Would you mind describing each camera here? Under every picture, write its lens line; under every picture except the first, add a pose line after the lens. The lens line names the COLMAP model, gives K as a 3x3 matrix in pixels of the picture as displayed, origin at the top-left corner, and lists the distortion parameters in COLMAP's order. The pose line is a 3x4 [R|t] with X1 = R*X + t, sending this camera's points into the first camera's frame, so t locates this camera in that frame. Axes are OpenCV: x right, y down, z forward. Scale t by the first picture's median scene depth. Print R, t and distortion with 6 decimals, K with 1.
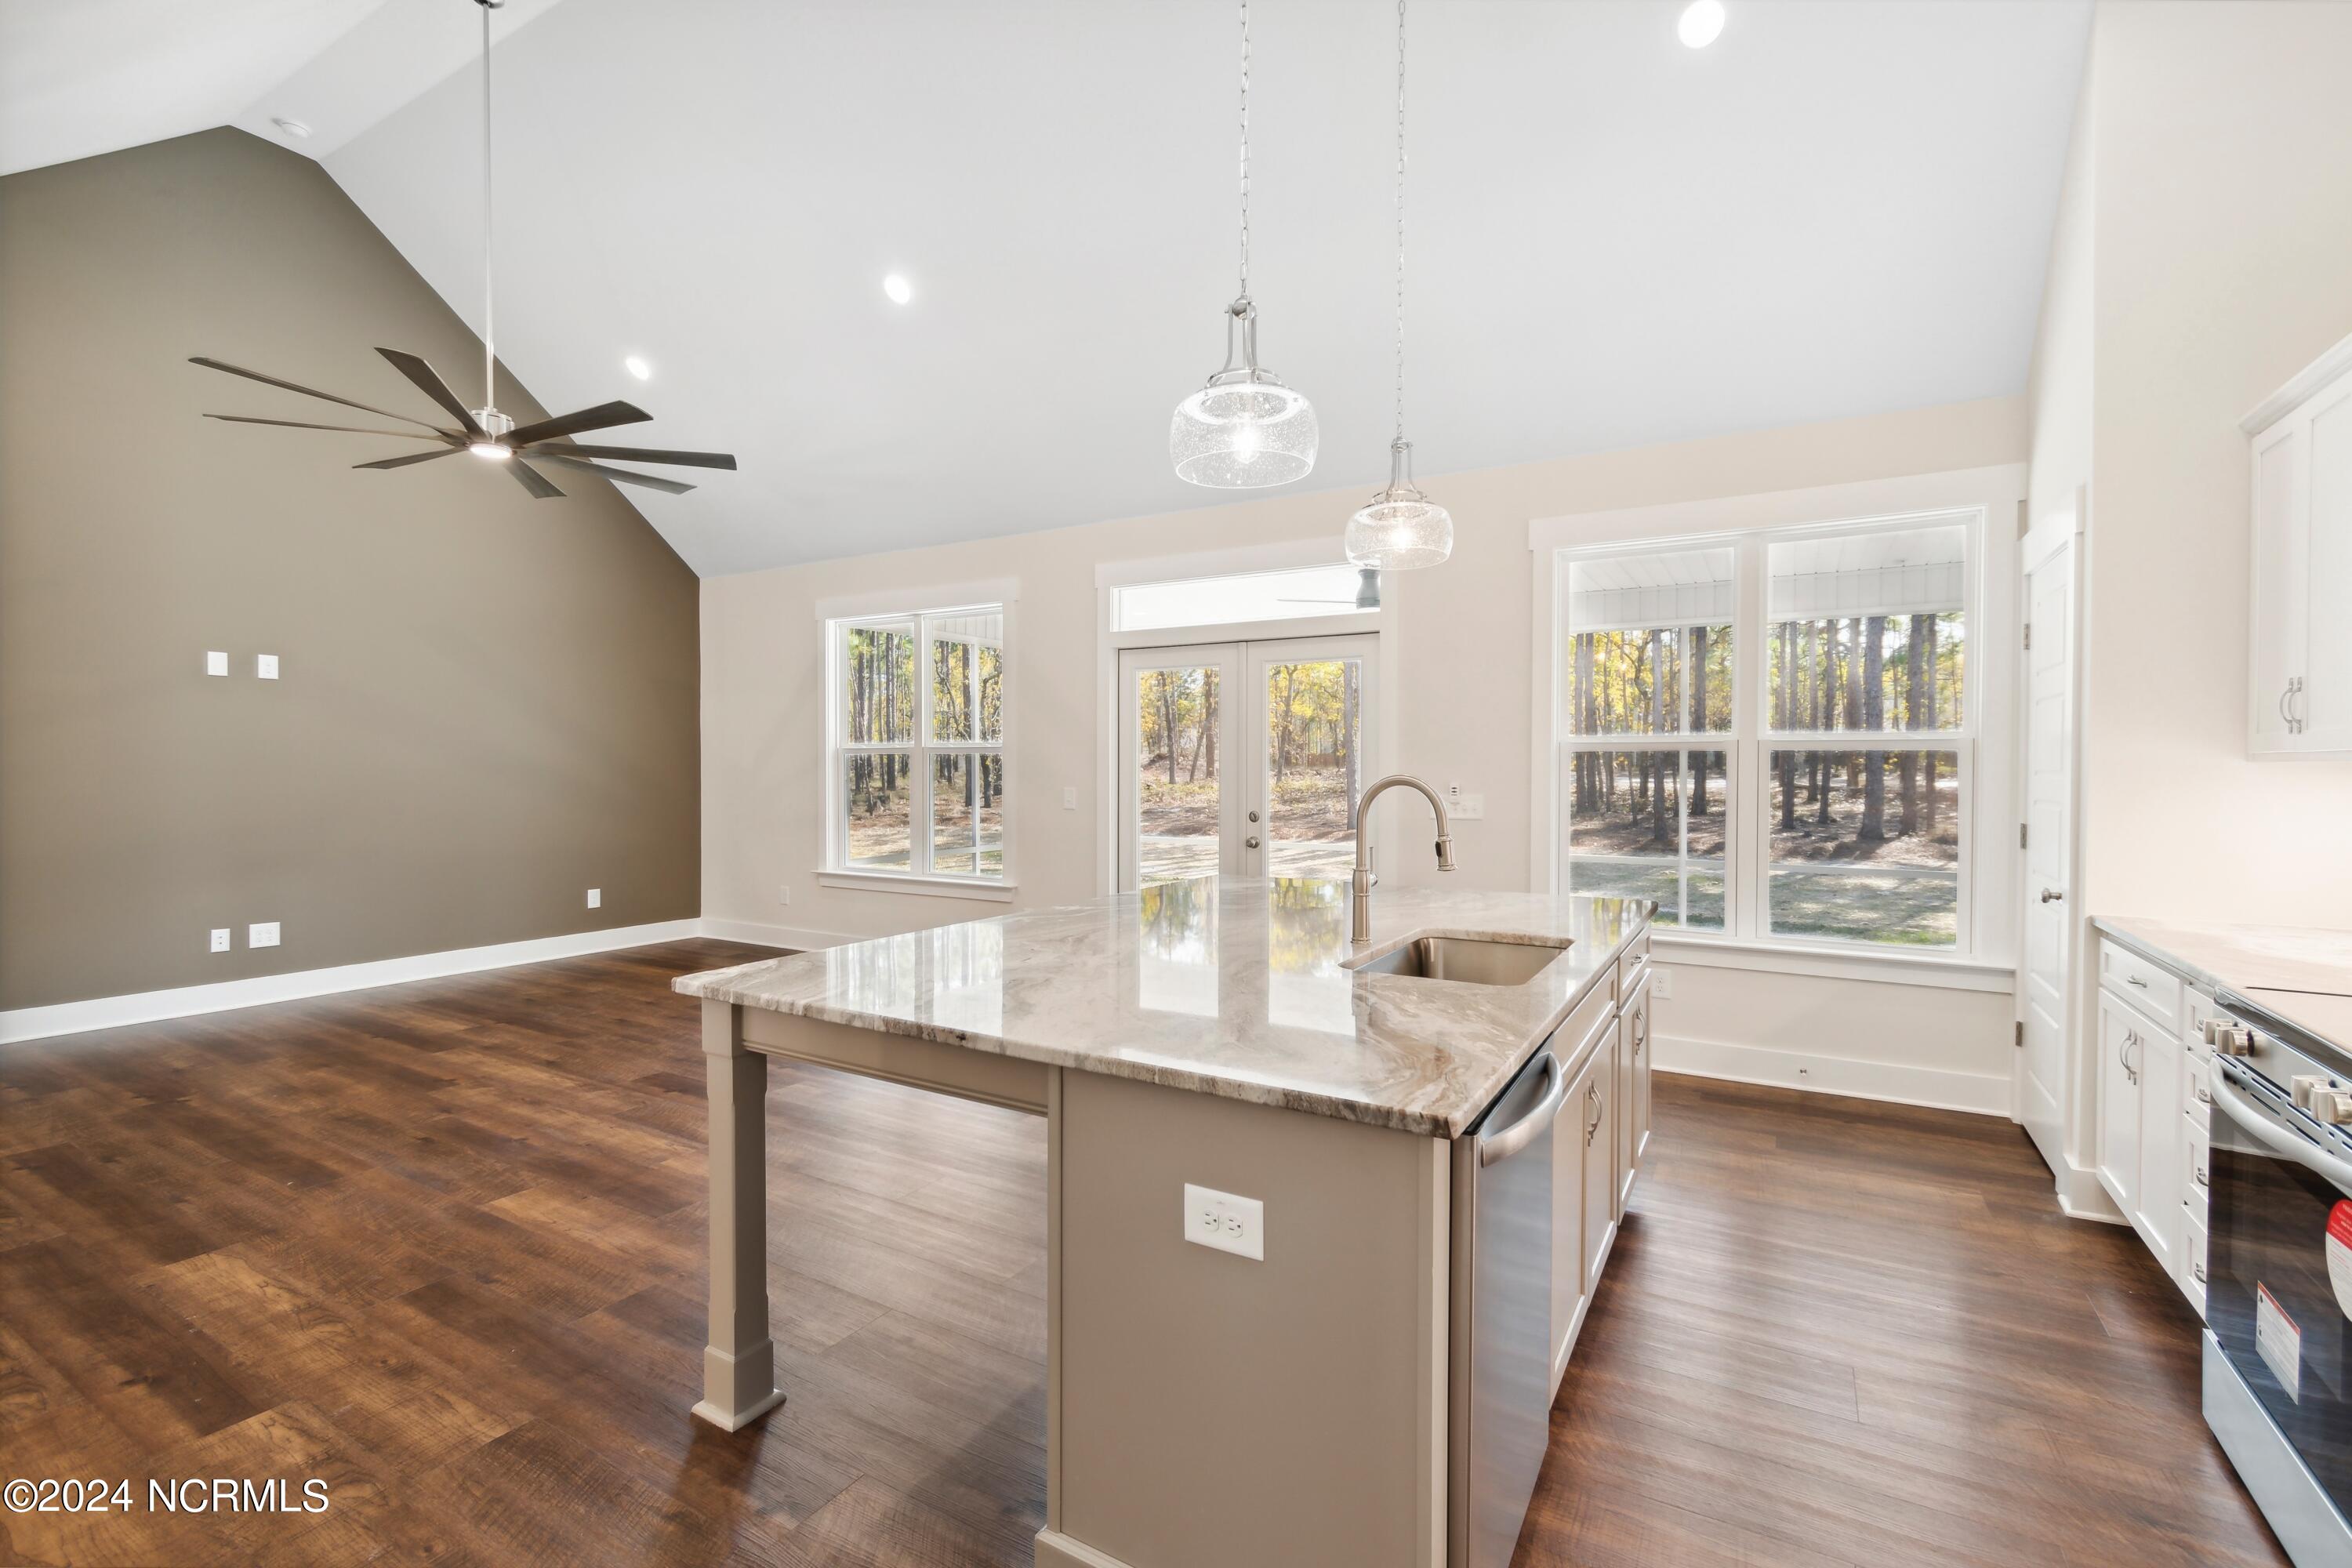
lens RADIAL K [[1044.6, 0, 1178.3], [0, 1044.6, 778.3], [0, 0, 1]] dist [0.005039, -0.001016]
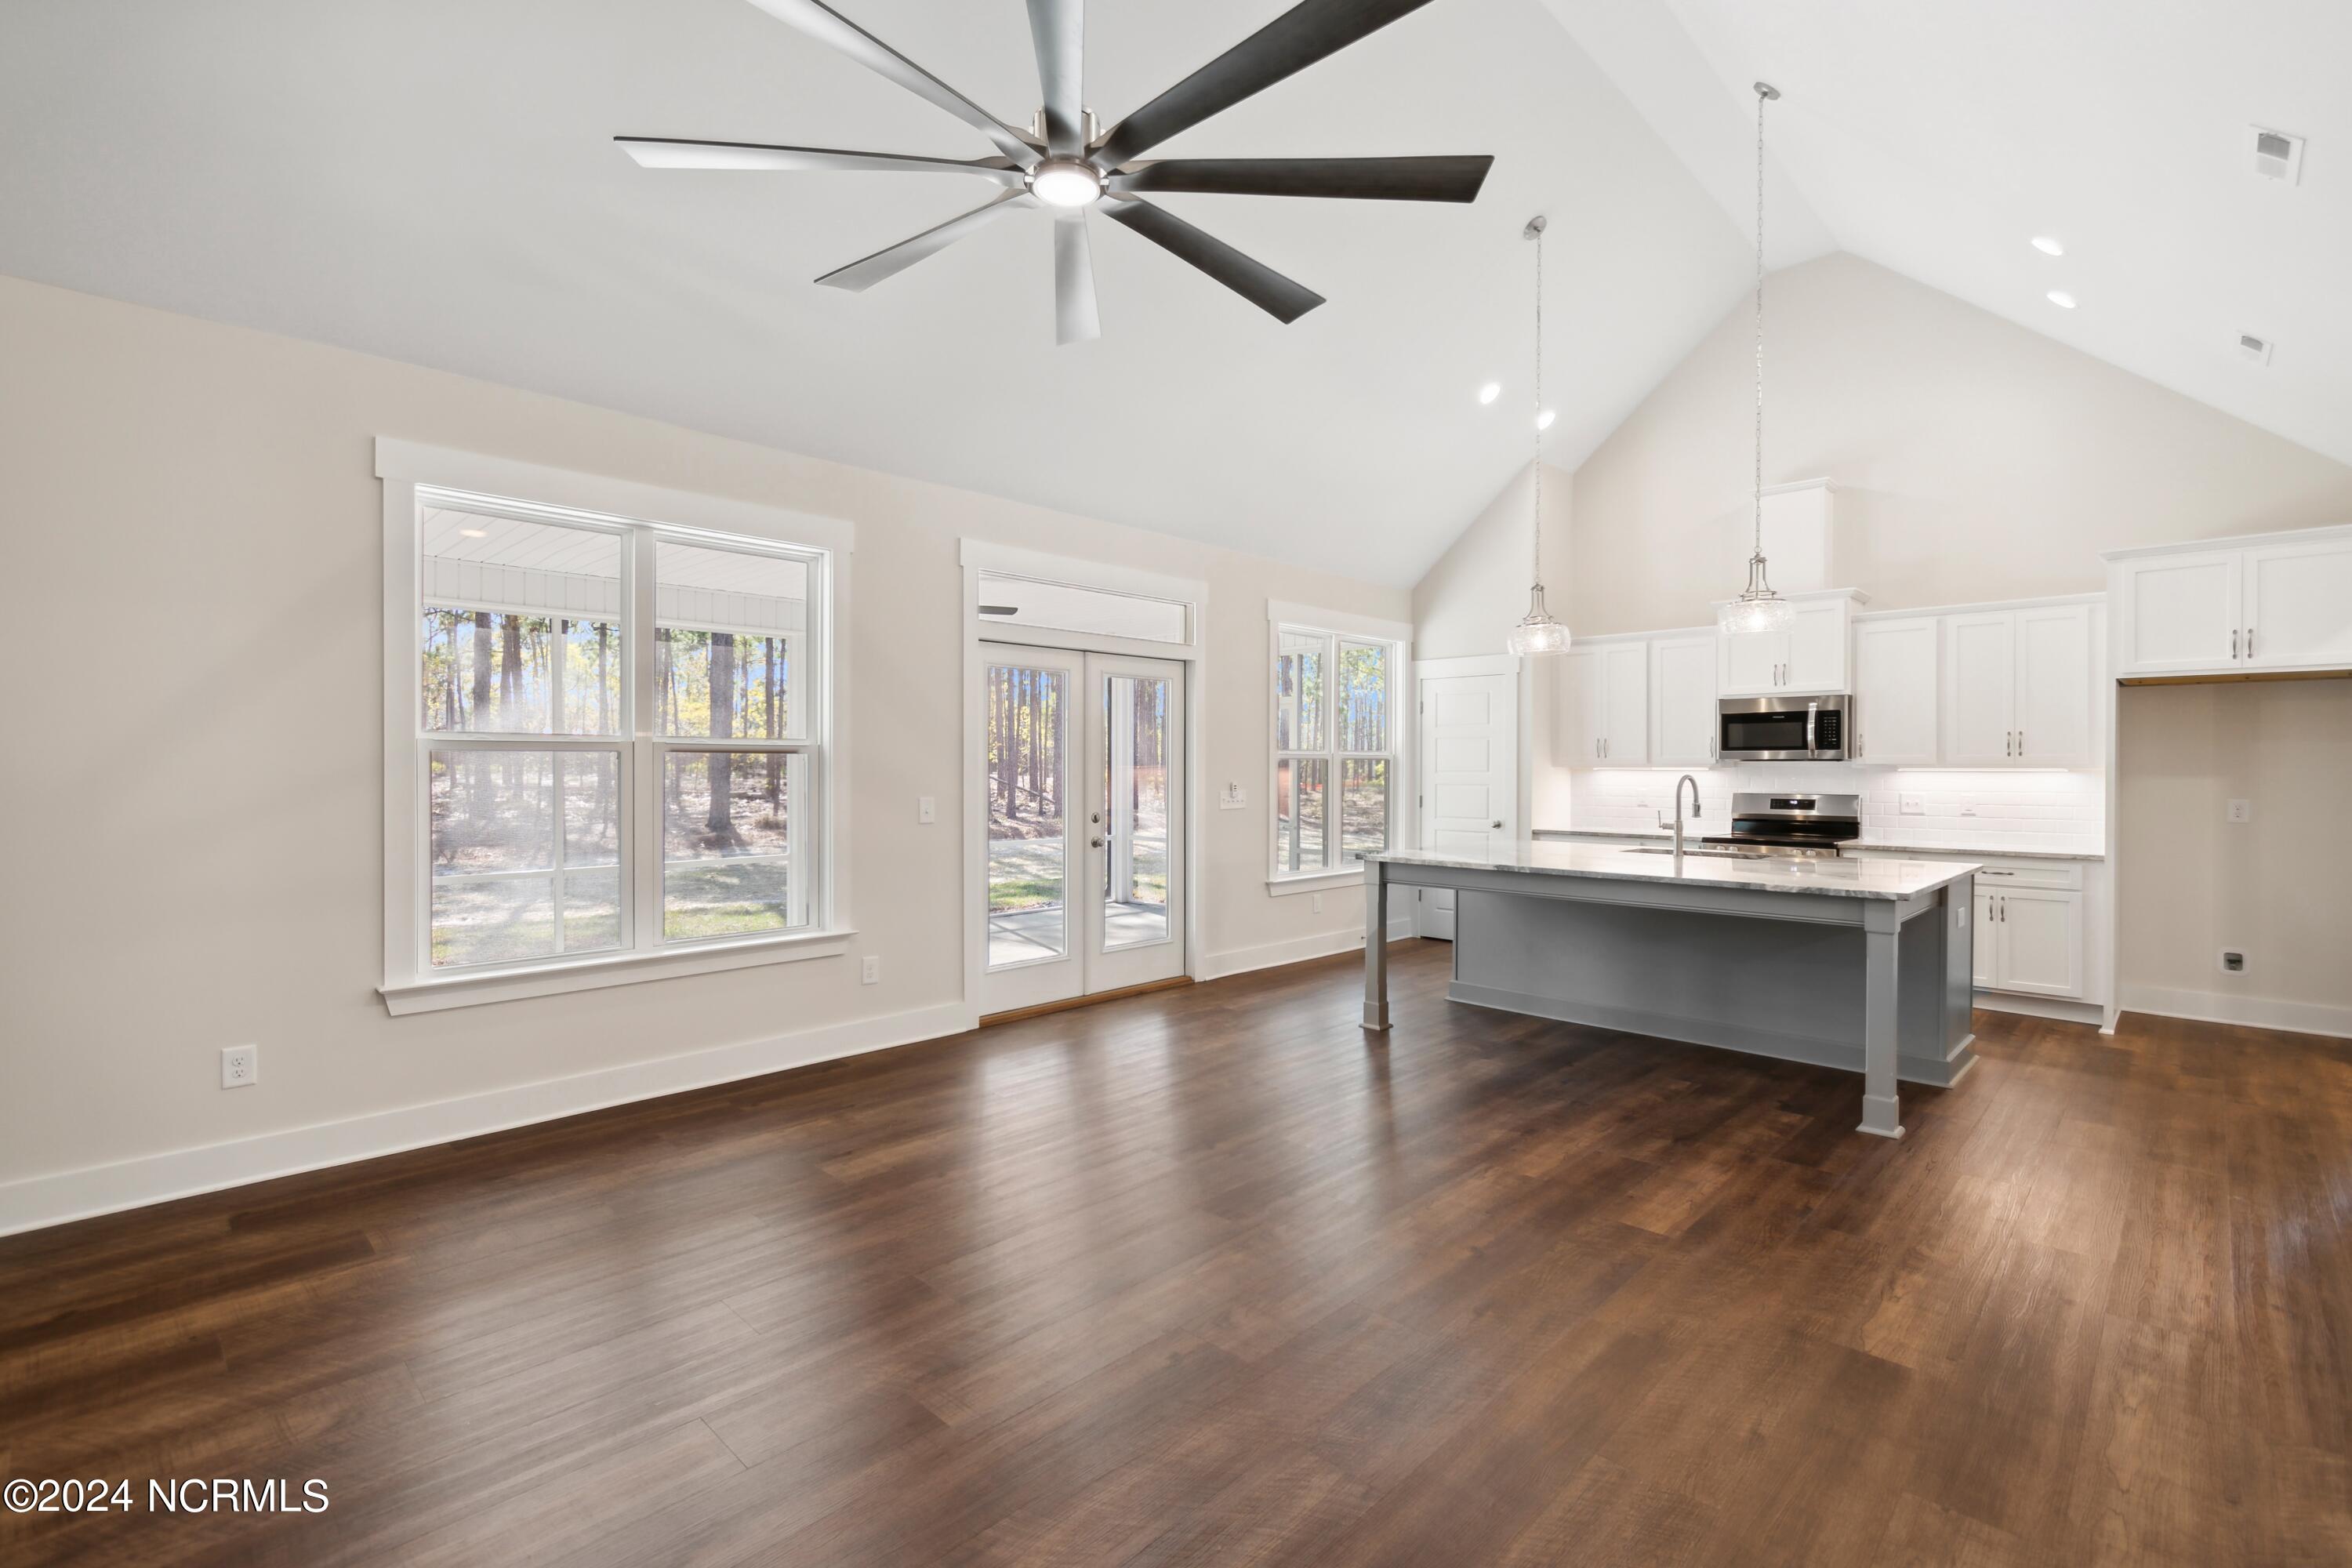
lens RADIAL K [[1044.6, 0, 1163.6], [0, 1044.6, 799.6], [0, 0, 1]] dist [0.005039, -0.001016]
pose [[0.245078, -0.034569, 0.968887, -1.140747], [0.010192, 0.999401, 0.033079, -0.019502], [-0.969450, 0.001768, 0.245284, 0.817669]]
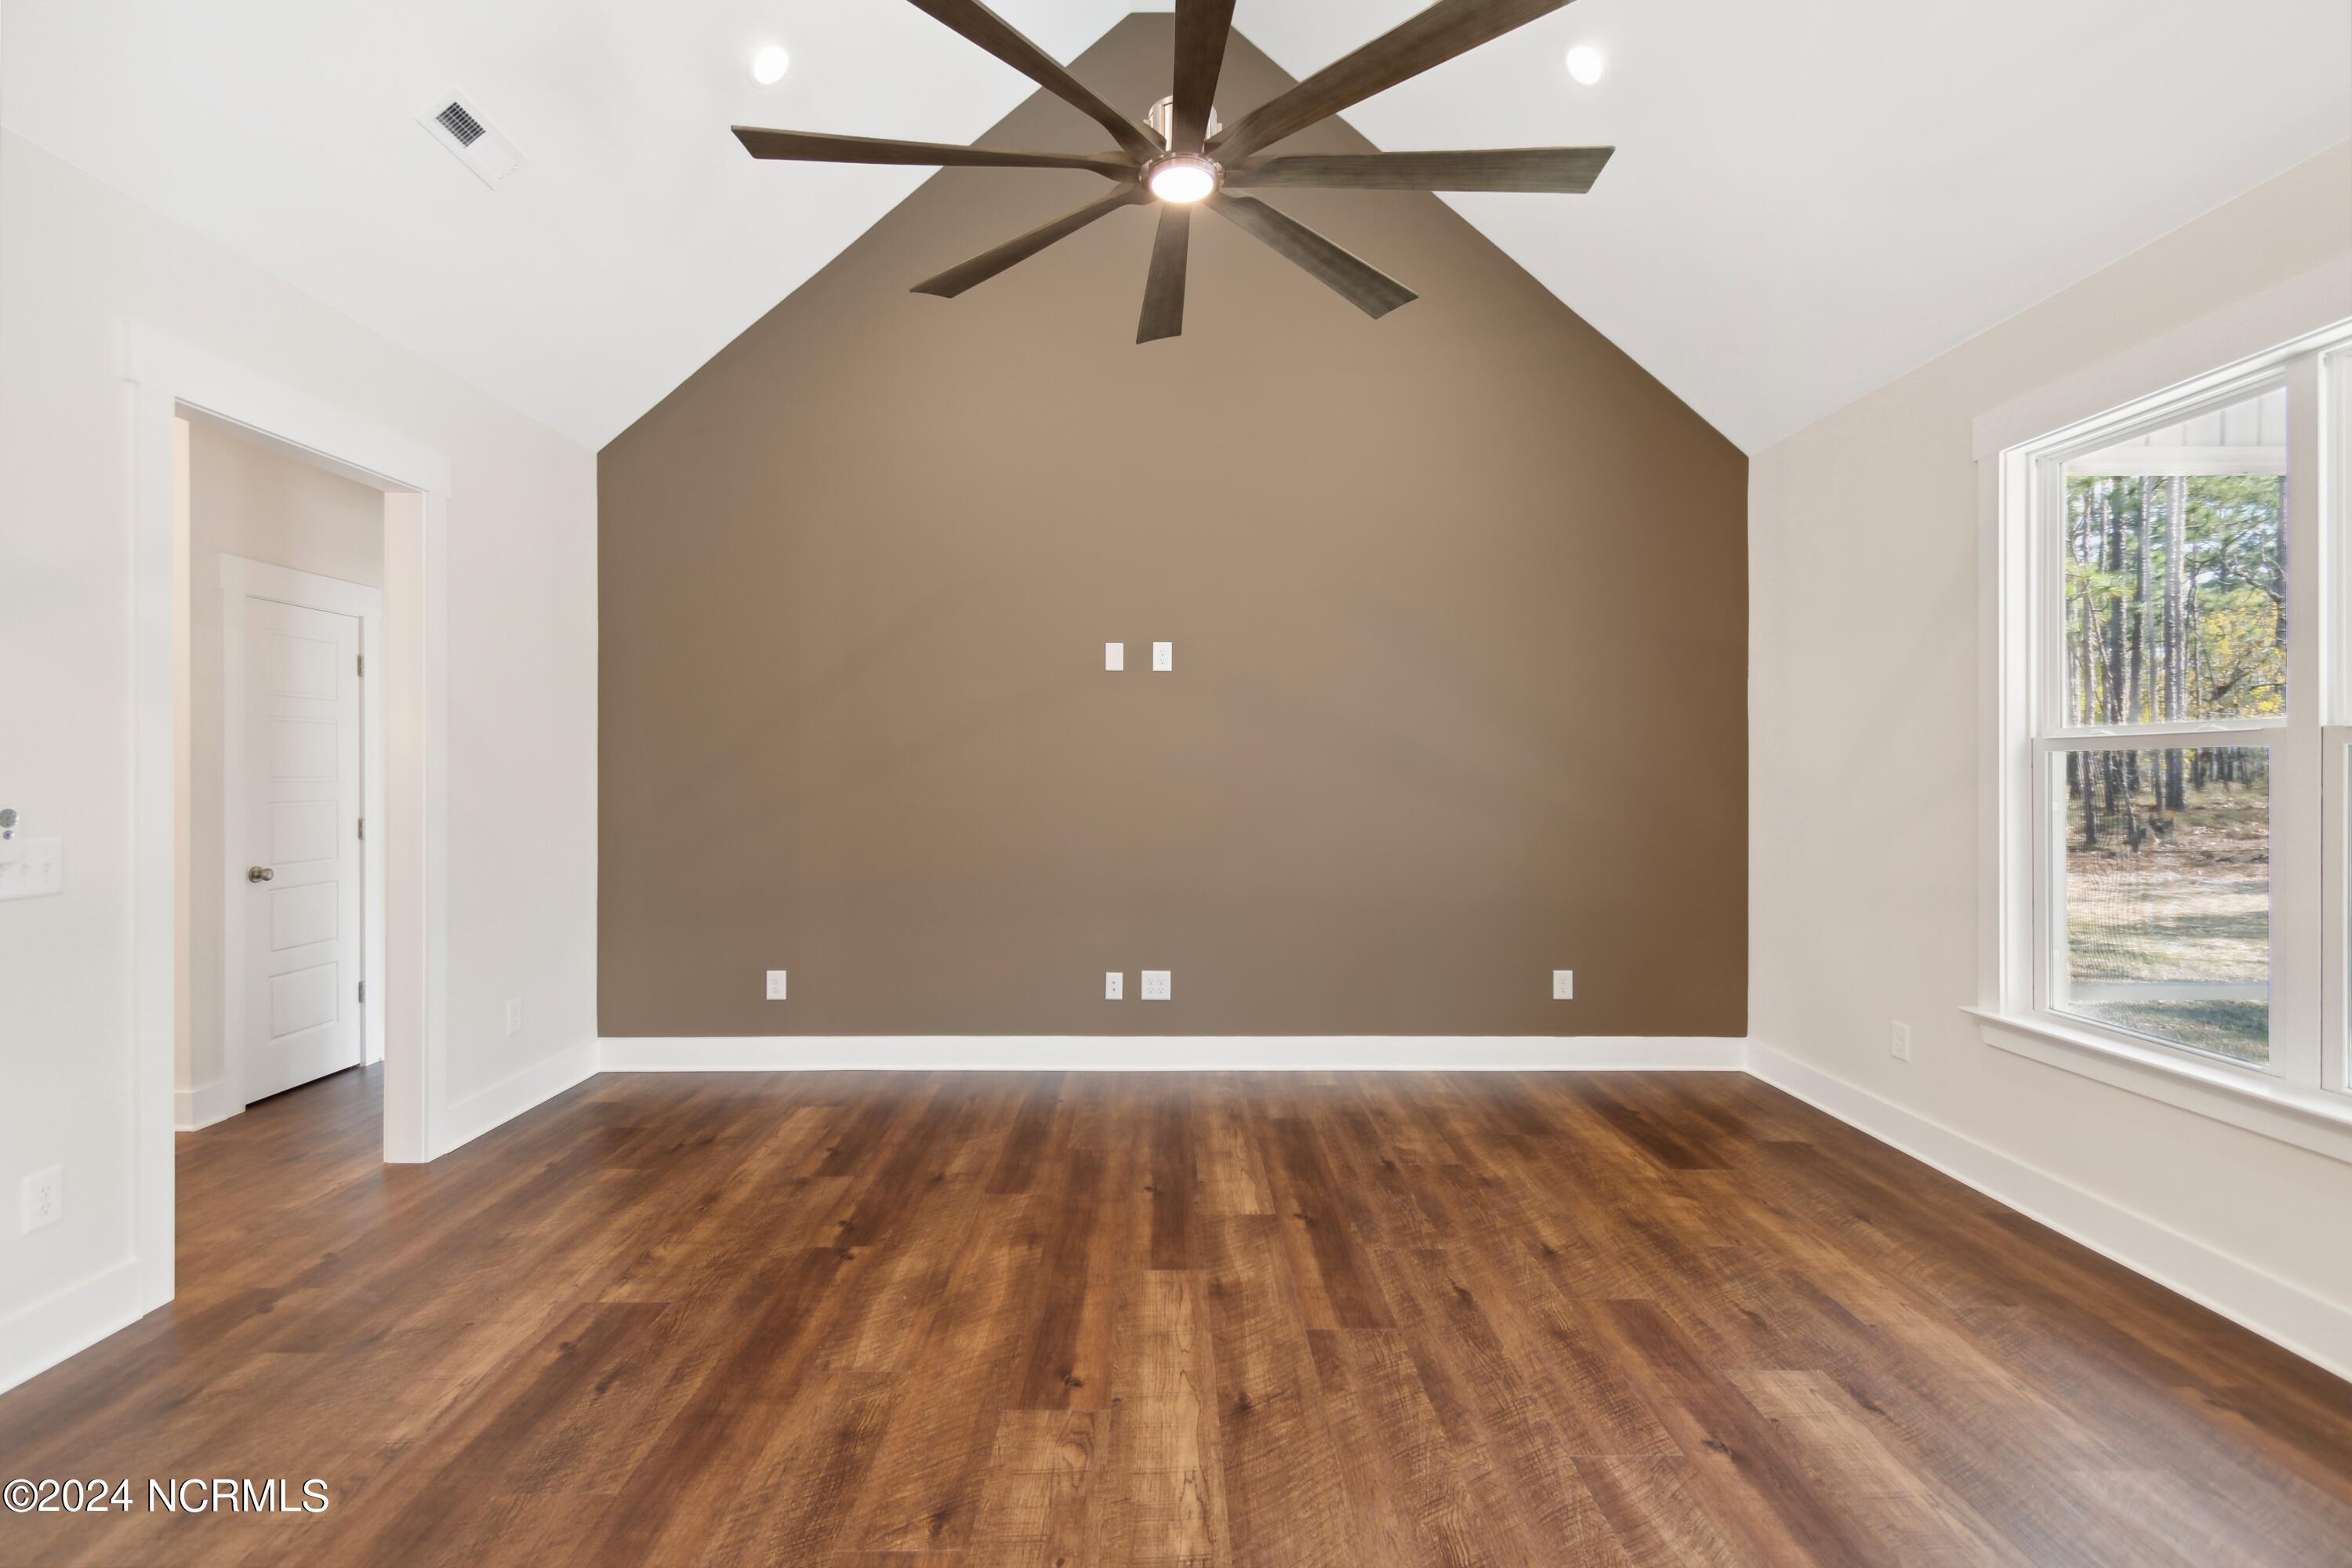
lens RADIAL K [[1044.6, 0, 1165.2], [0, 1044.6, 771.4], [0, 0, 1]] dist [0.005039, -0.001016]
pose [[0.512105, -0.004070, -0.858913, -0.209420], [-0.008812, 0.999911, -0.009992, -0.010599], [0.858878, 0.012685, 0.512024, 0.720545]]
